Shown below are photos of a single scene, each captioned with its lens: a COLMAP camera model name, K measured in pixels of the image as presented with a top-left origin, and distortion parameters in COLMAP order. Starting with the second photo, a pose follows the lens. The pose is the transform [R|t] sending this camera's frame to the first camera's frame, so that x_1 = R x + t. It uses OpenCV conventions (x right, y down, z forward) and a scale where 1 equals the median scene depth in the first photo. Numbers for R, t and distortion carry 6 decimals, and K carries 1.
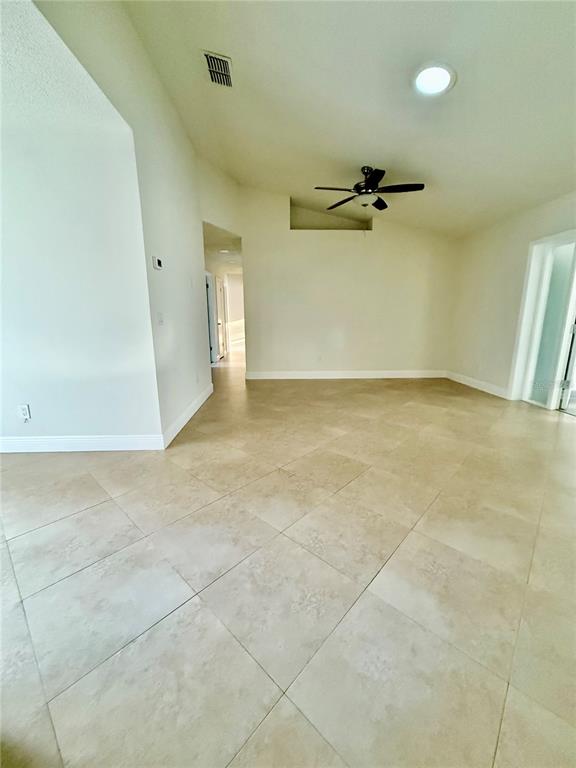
lens RADIAL K [[306.9, 0, 289.3], [0, 306.9, 381.5], [0, 0, 1]] dist [0.001828, 0.000135]
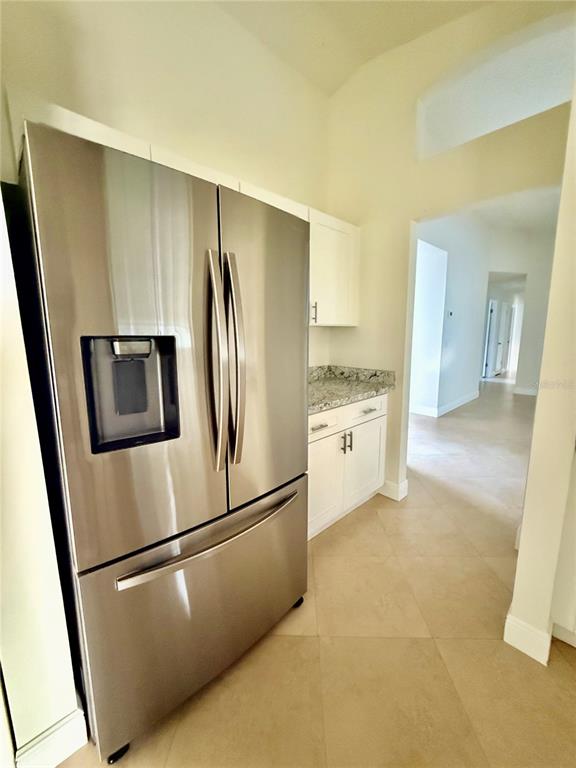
lens RADIAL K [[306.9, 0, 289.3], [0, 306.9, 381.5], [0, 0, 1]] dist [0.001828, 0.000135]
pose [[0.659071, 0.110937, -0.743853, 0.184789], [-0.141496, 0.989689, 0.022231, 0.048209], [0.738650, 0.090600, 0.667973, -0.480580]]
